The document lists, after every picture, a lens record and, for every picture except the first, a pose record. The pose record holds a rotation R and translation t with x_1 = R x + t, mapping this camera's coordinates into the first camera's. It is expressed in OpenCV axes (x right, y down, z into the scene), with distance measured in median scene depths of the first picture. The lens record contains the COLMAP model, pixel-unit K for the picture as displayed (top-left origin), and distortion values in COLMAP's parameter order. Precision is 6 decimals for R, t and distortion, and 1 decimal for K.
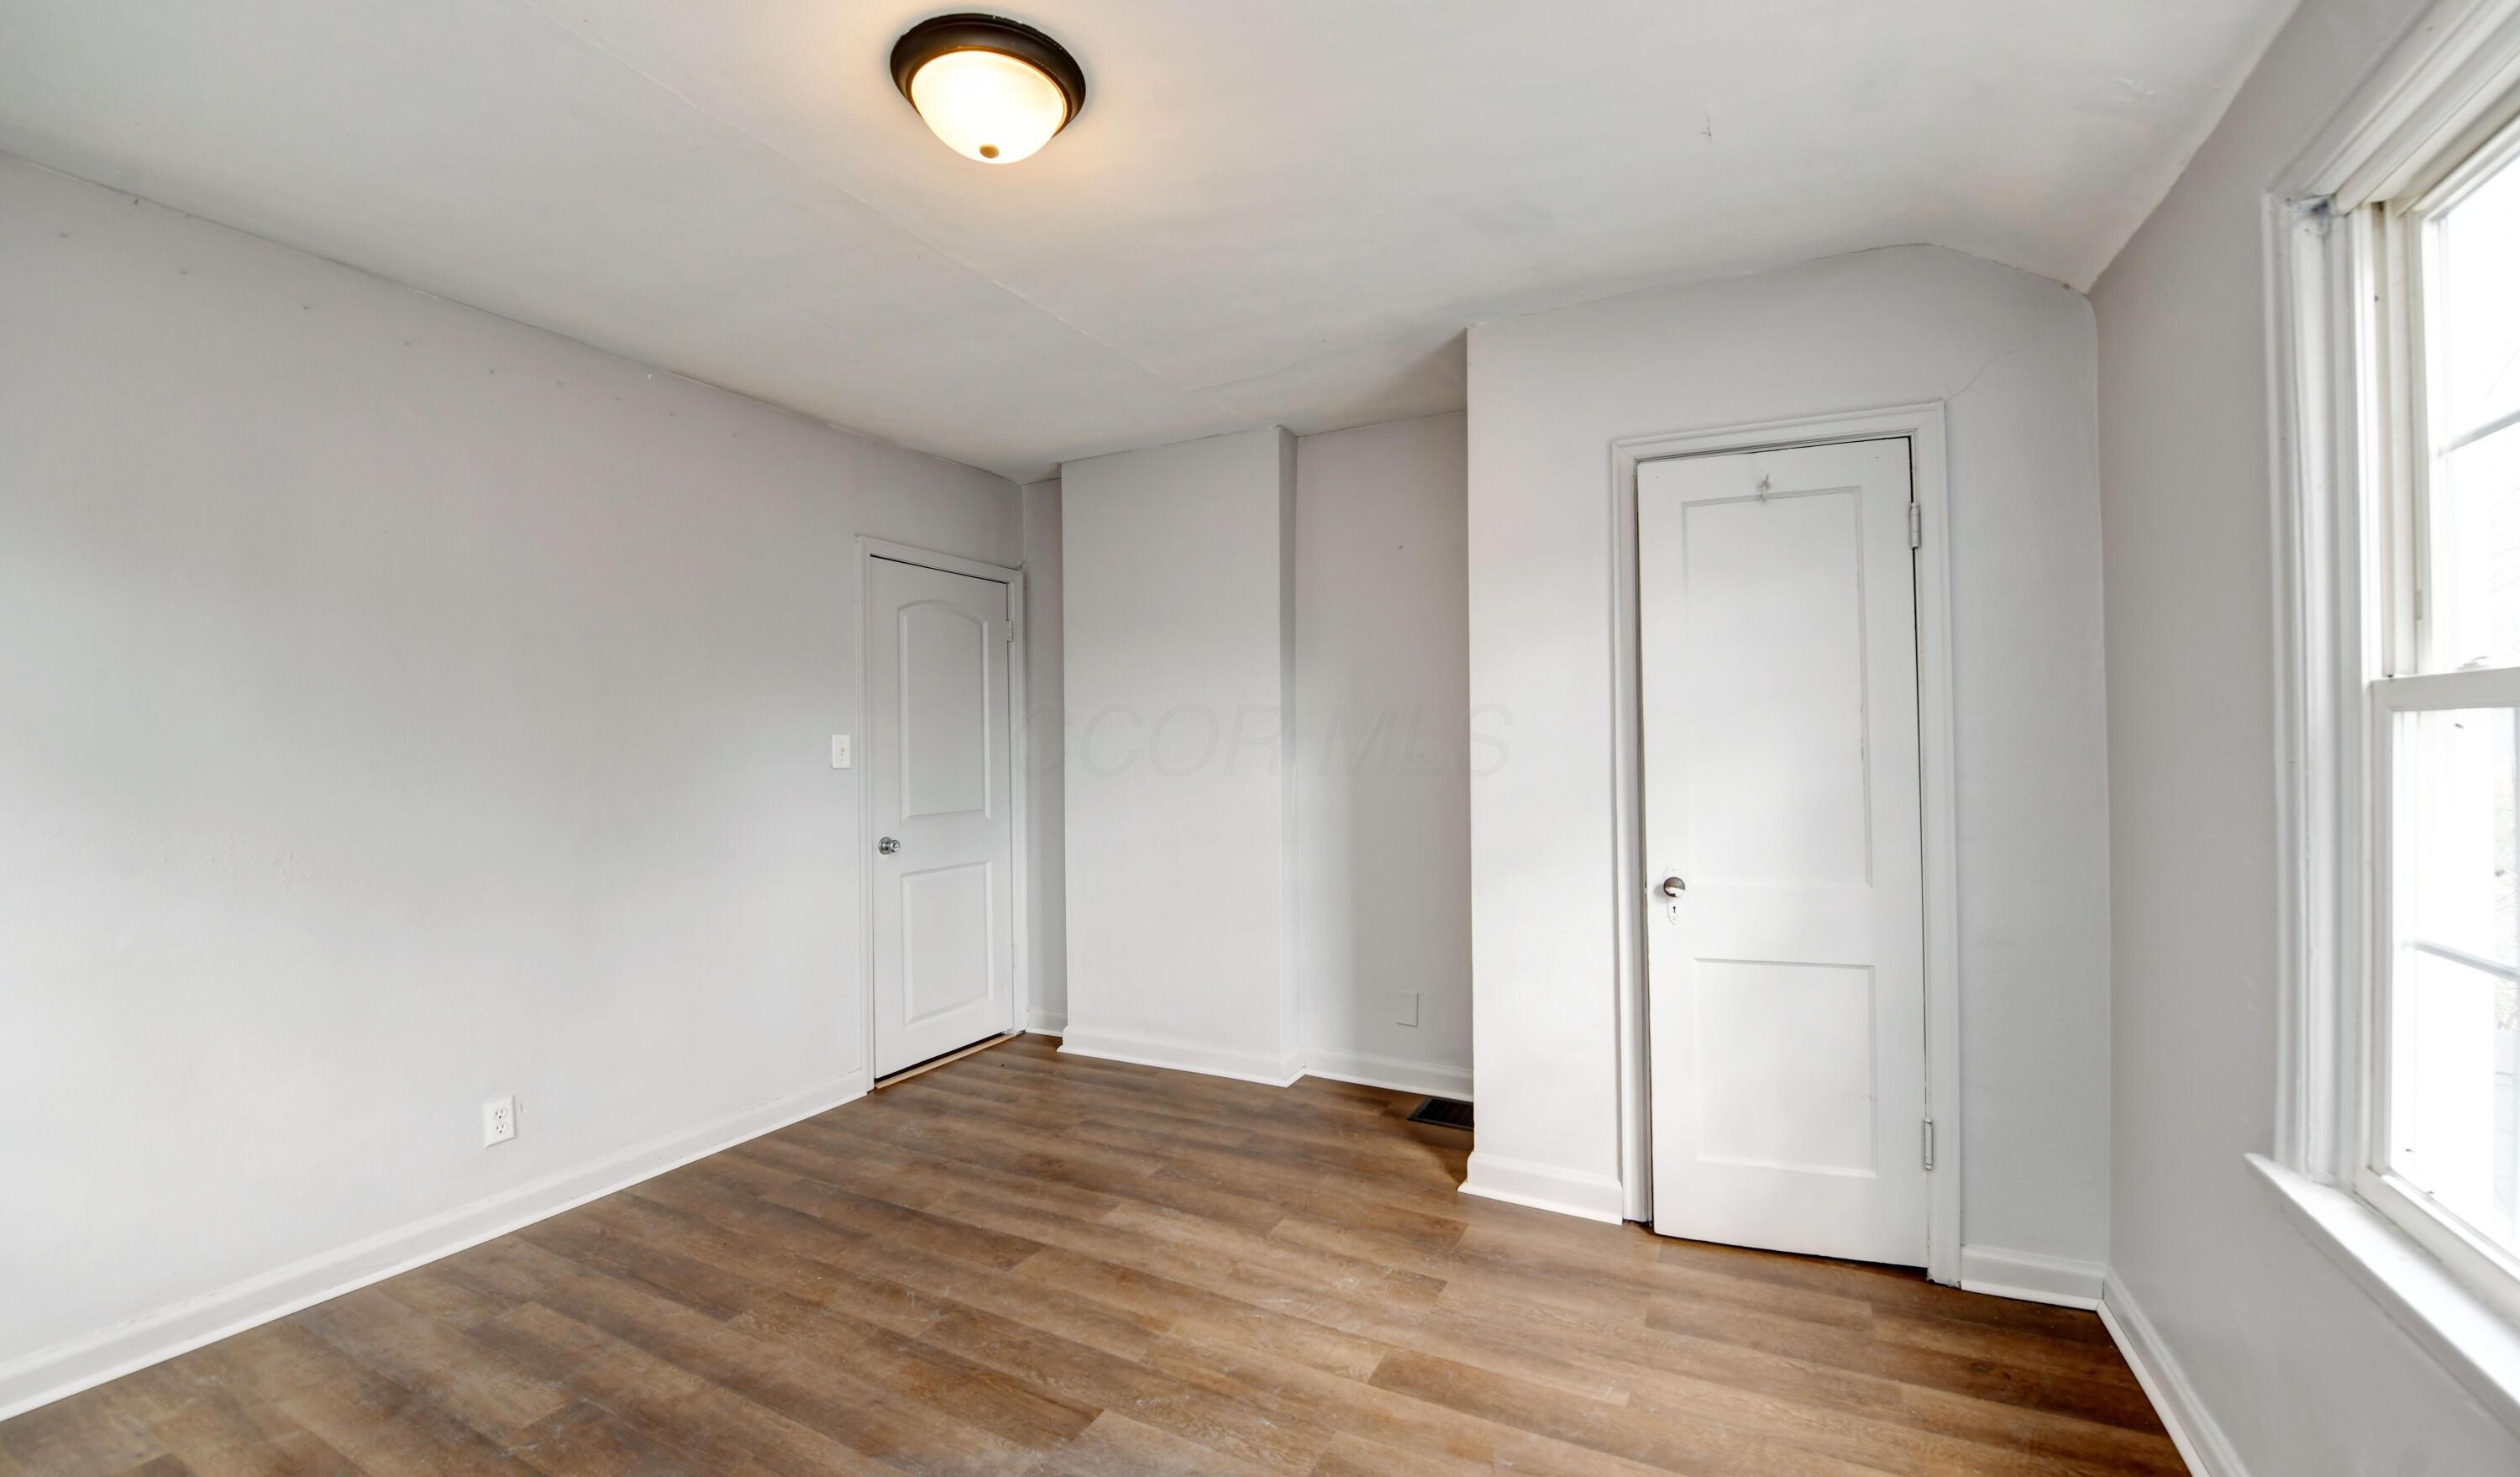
lens RADIAL K [[990.6, 0, 1268.4], [0, 990.6, 733.0], [0, 0, 1]] dist [-0.021846, -0.000261]
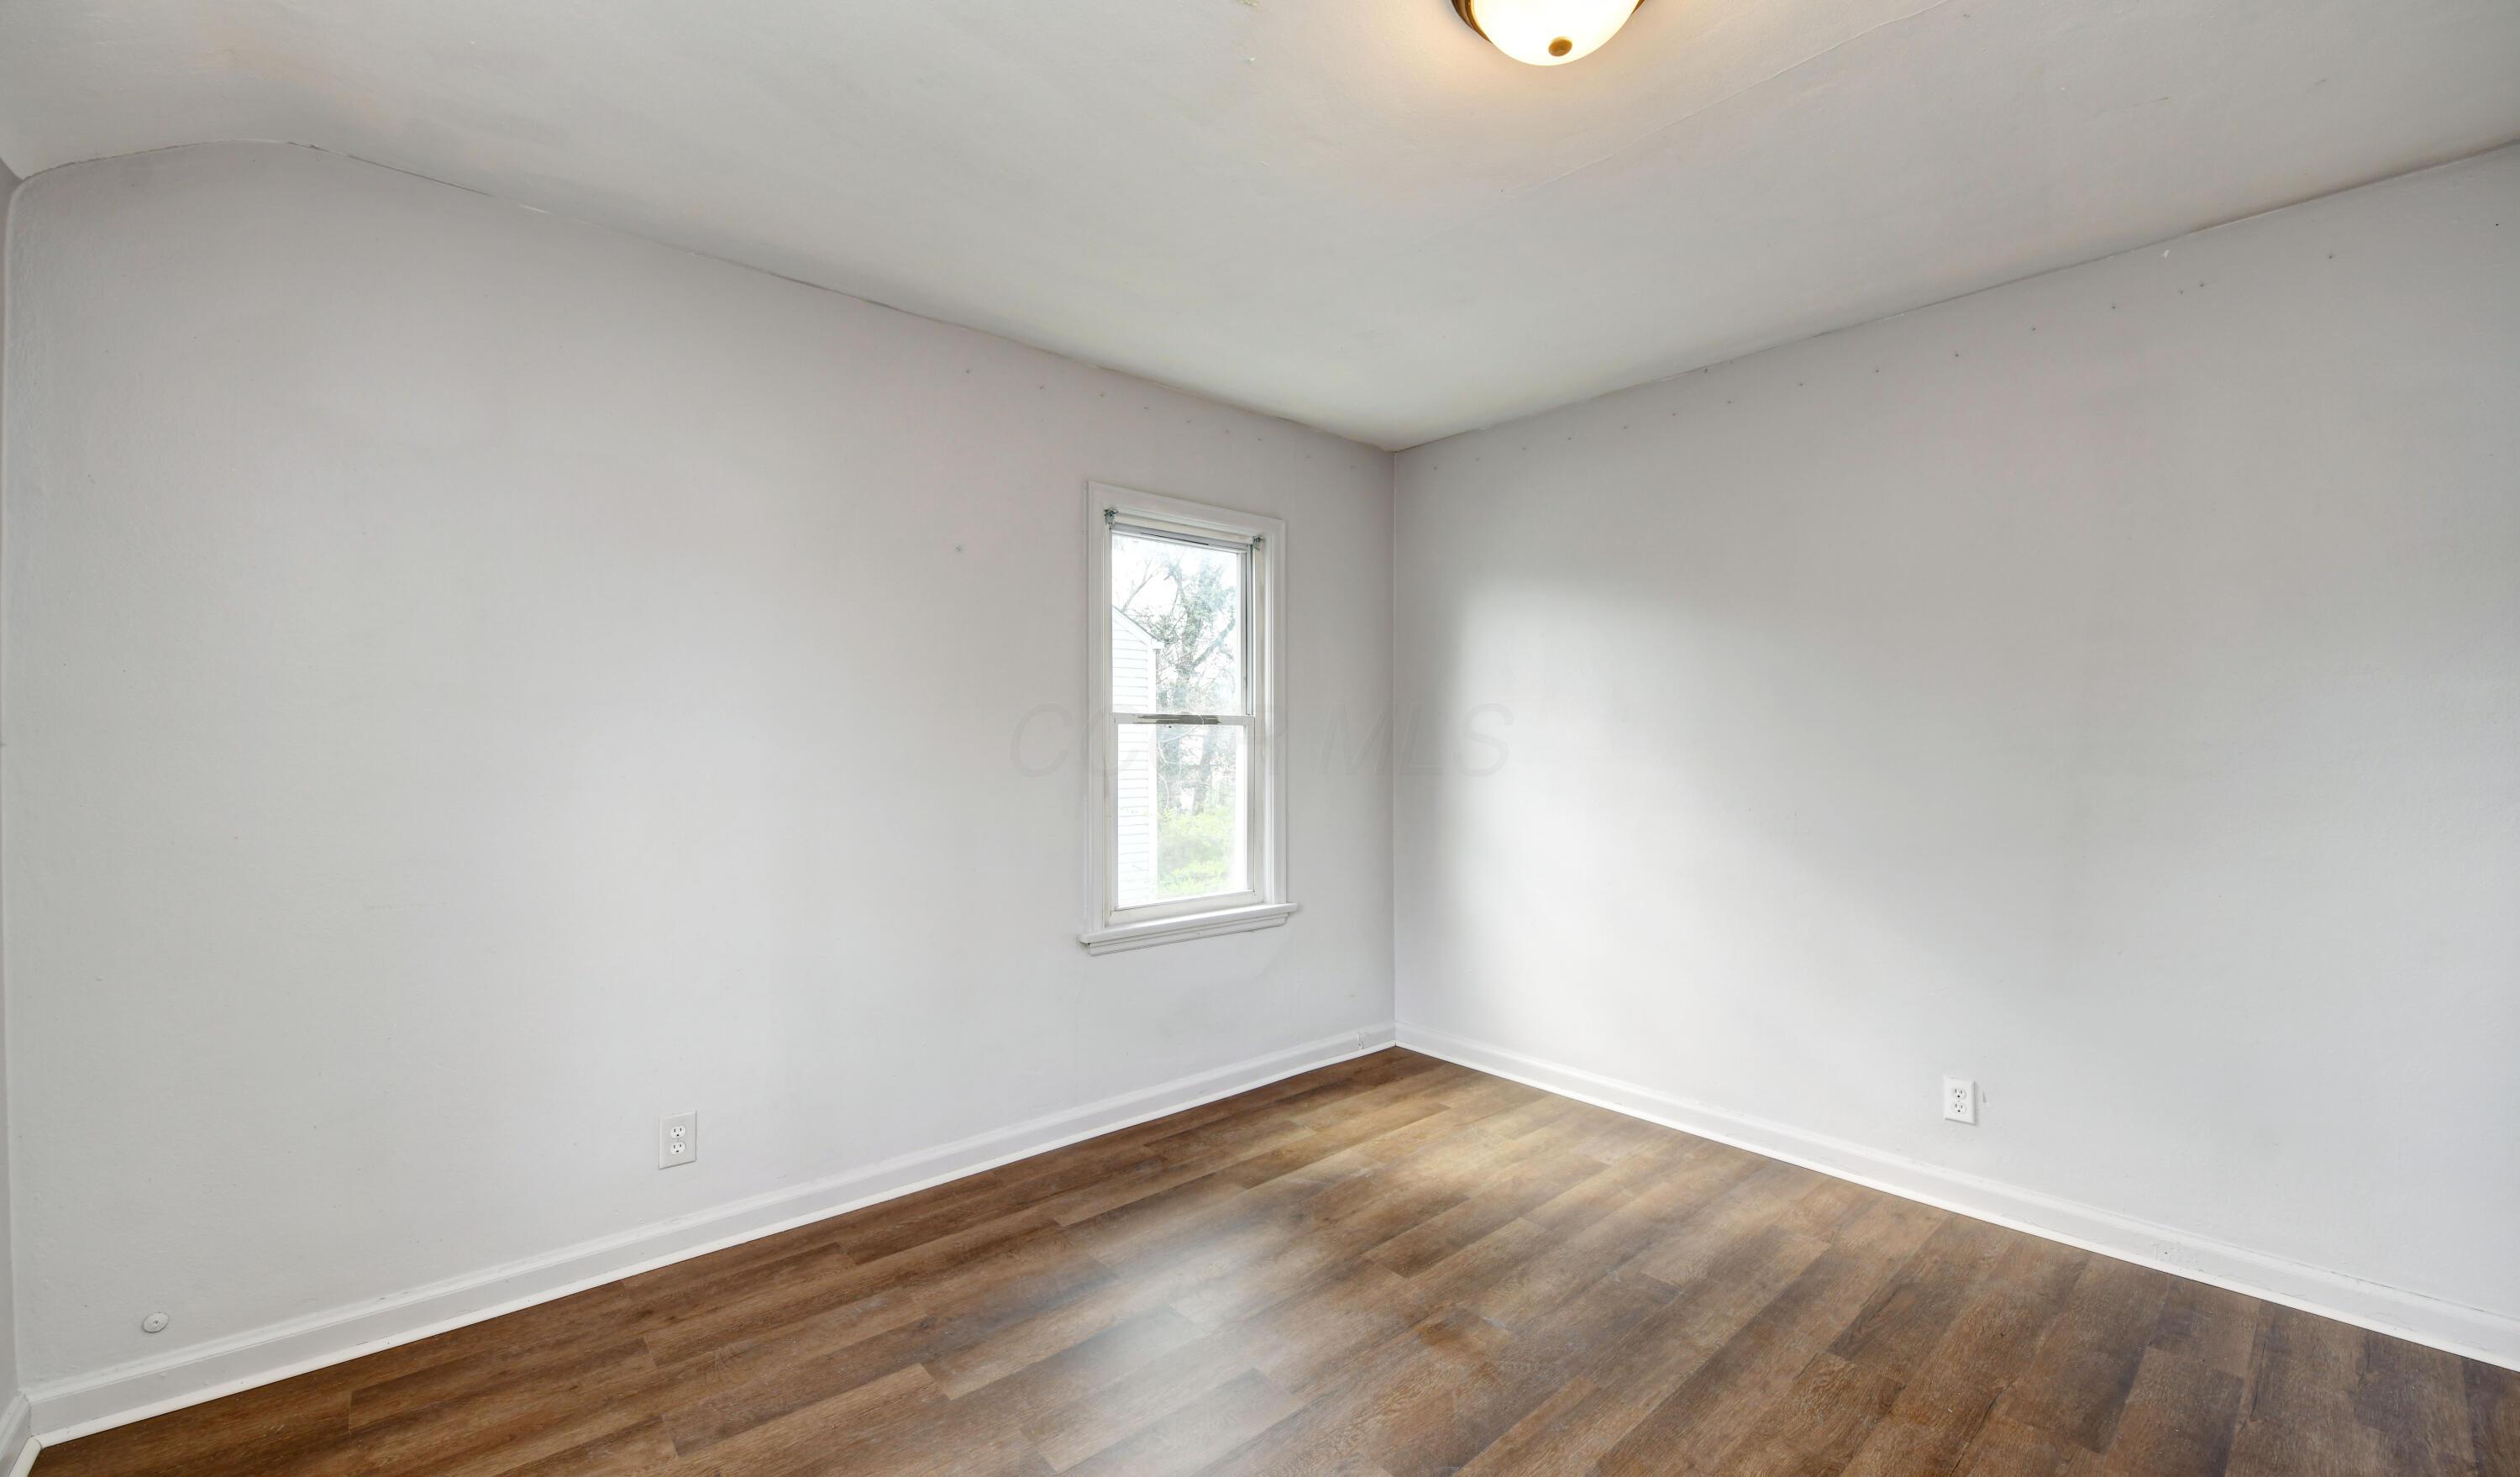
lens RADIAL K [[990.6, 0, 1268.4], [0, 990.6, 733.0], [0, 0, 1]] dist [-0.021846, -0.000261]
pose [[-0.353589, 0.003523, -0.935394, 0.452838], [0.019690, 0.999799, -0.003678, 0.008642], [0.935194, -0.019718, -0.353587, 0.771789]]
